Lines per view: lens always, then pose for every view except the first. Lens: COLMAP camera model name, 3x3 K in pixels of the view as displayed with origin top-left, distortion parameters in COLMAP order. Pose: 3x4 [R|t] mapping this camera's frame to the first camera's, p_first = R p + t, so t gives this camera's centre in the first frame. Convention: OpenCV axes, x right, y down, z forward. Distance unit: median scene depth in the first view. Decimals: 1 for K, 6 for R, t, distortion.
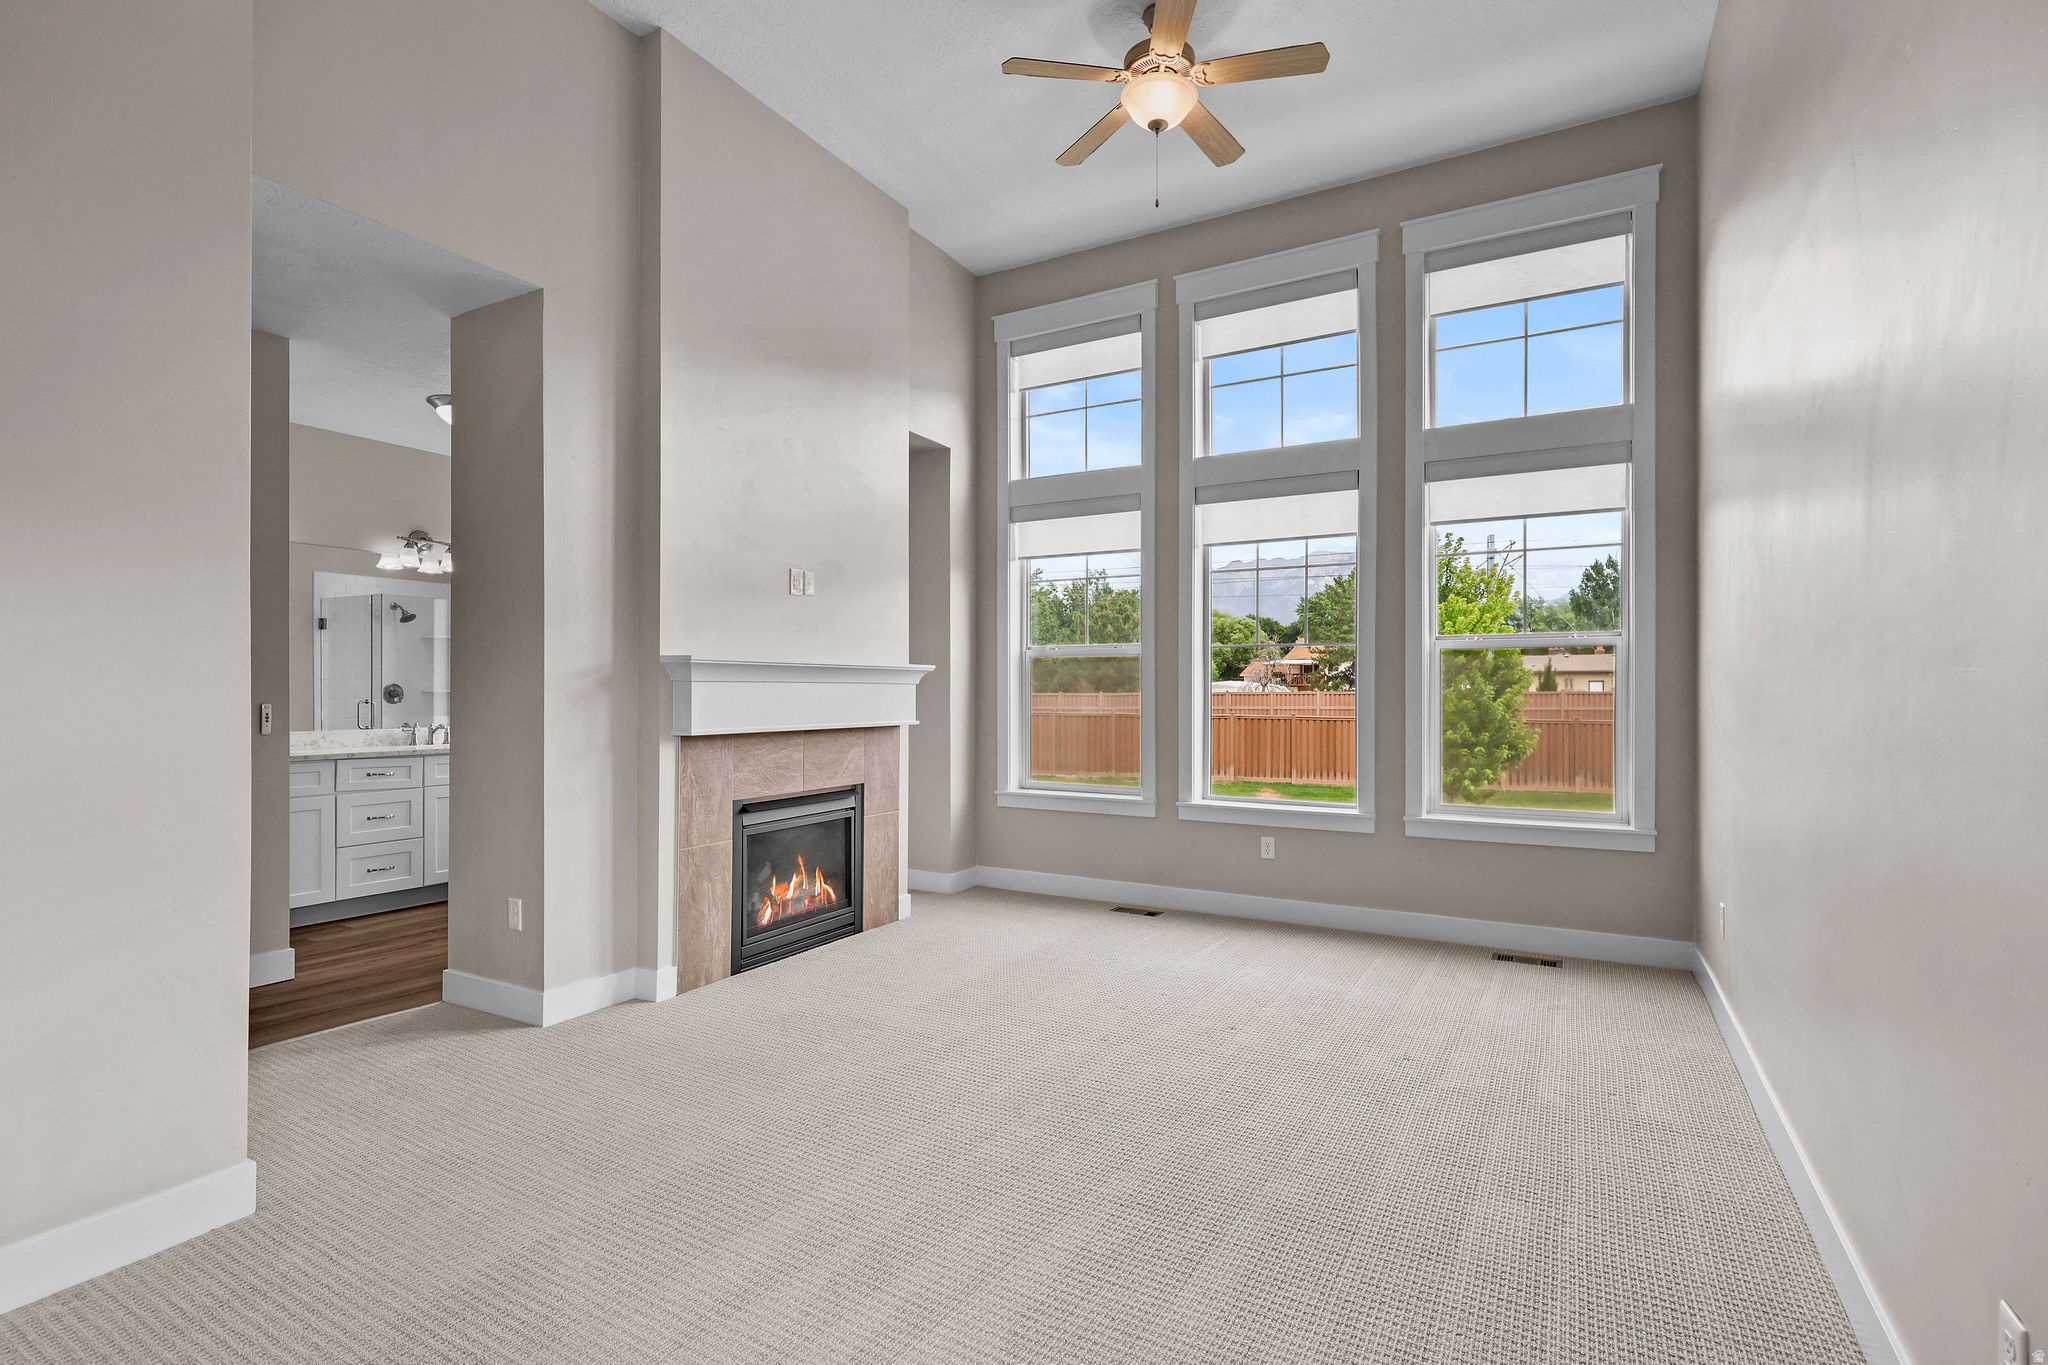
lens RADIAL K [[980.4, 0, 1021.5], [0, 980.4, 691.2], [0, 0, 1]] dist [0.008737, -0.002799]
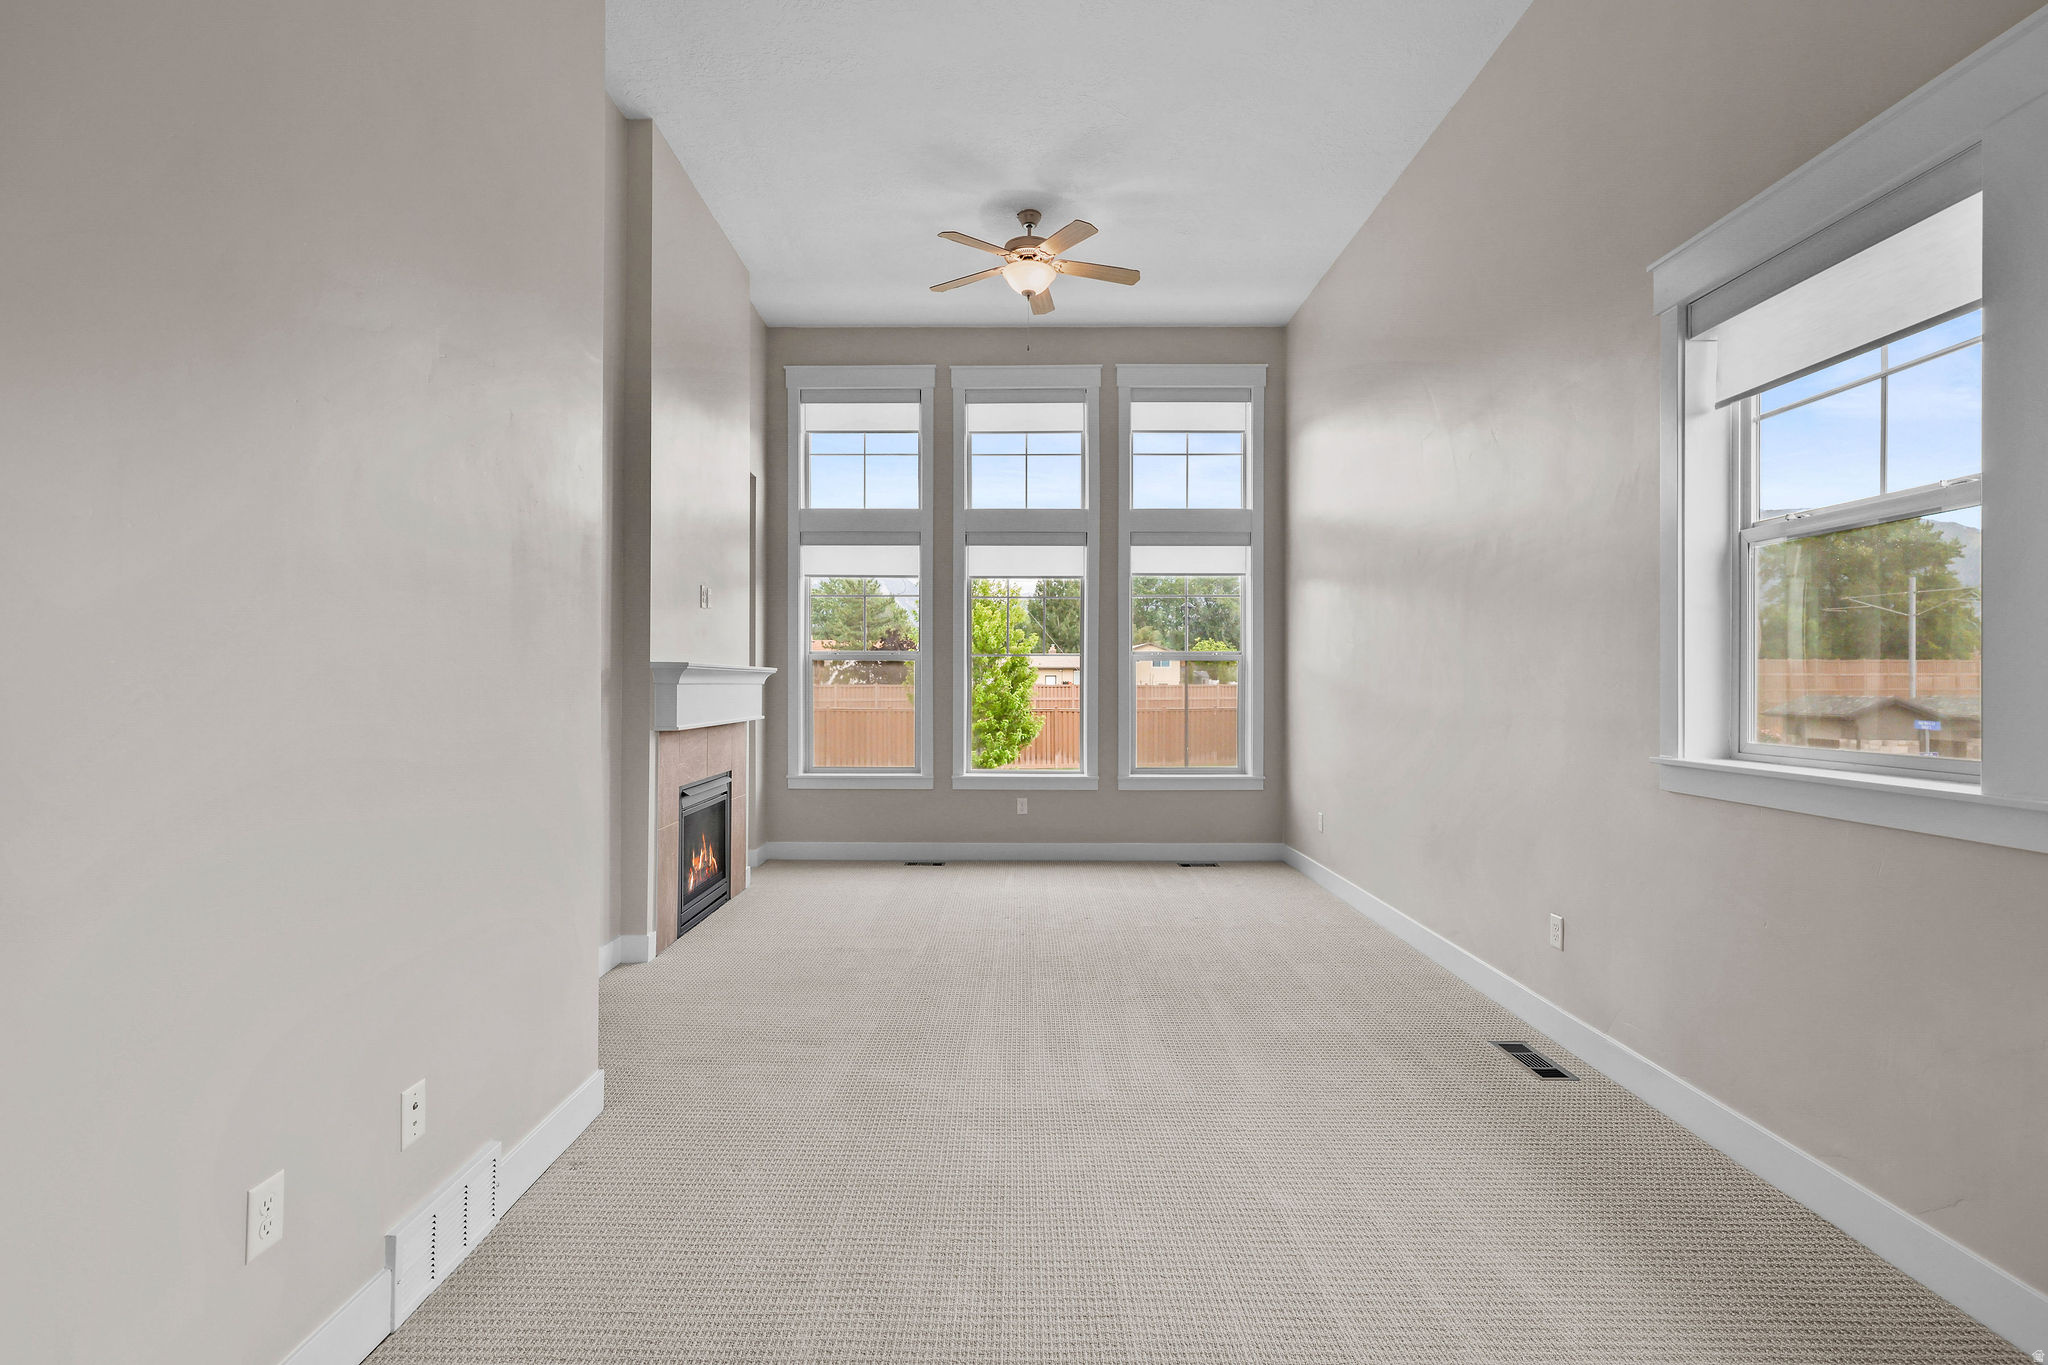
lens RADIAL K [[980.4, 0, 1021.0], [0, 980.4, 679.5], [0, 0, 1]] dist [0.008737, -0.002799]
pose [[0.866467, 0.002100, 0.499231, -0.418554], [-0.000053, 0.999992, -0.004114, -0.007959], [-0.499235, 0.003539, 0.866459, -0.160921]]
